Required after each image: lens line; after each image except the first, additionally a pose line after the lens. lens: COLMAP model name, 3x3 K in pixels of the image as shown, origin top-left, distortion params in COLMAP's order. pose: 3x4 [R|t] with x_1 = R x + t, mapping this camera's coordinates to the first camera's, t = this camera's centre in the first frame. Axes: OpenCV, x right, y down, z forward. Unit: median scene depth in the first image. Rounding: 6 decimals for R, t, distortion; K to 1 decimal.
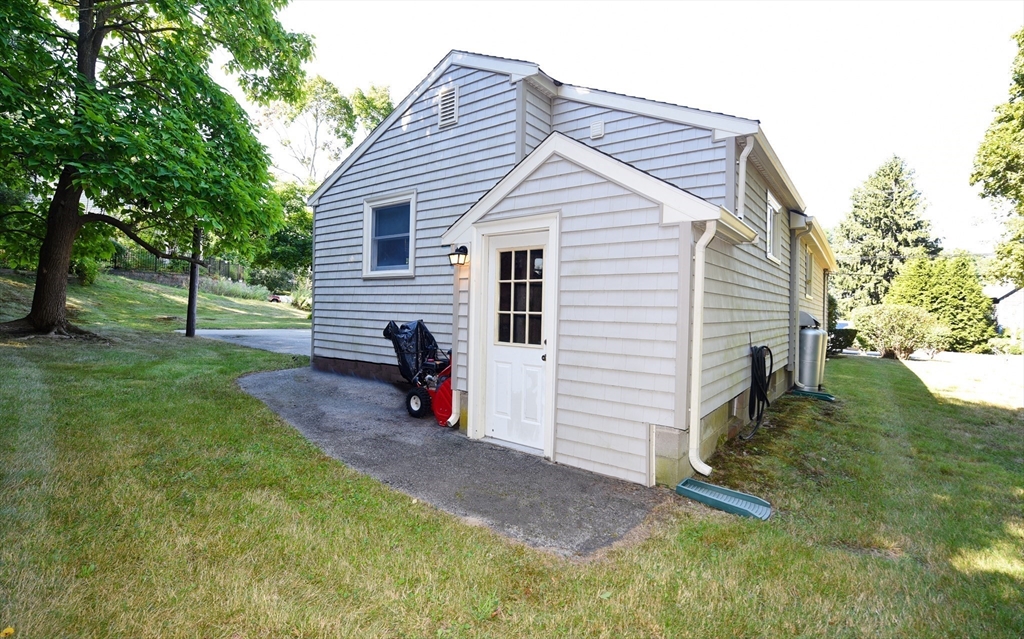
lens RADIAL K [[467.1, 0, 508.4], [0, 467.1, 301.8], [0, 0, 1]] dist [-0.010065, -0.000153]
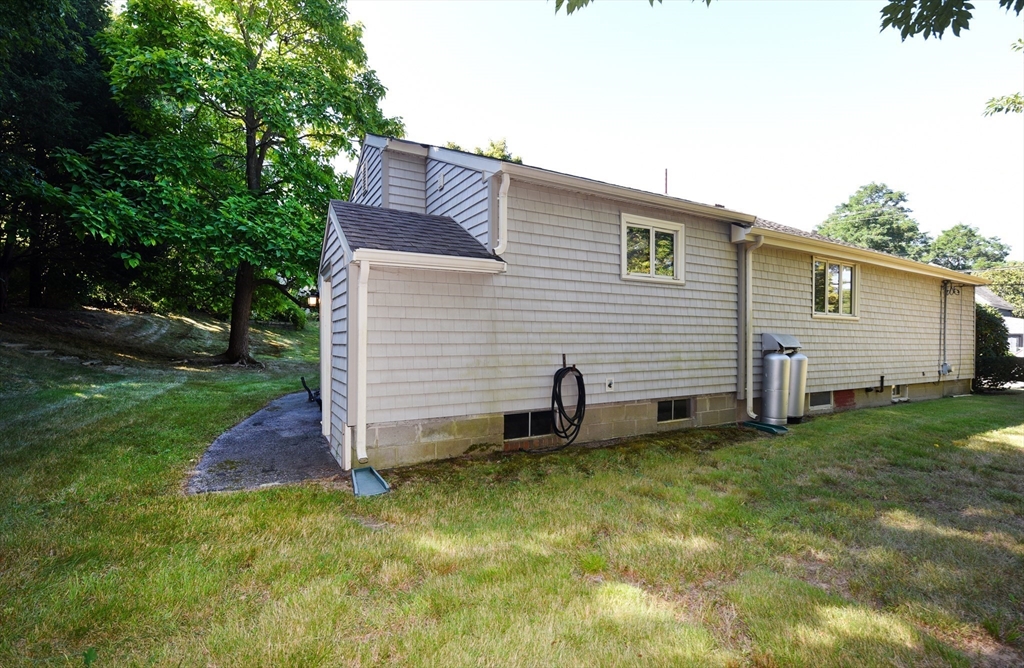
lens RADIAL K [[461.9, 0, 510.7], [0, 461.9, 339.4], [0, 0, 1]] dist [-0.009489, -0.002866]
pose [[0.921552, -0.023084, -0.387568, 0.744343], [0.025442, 0.999676, 0.000954, 0.026353], [0.387420, -0.010740, 0.921841, 0.000049]]
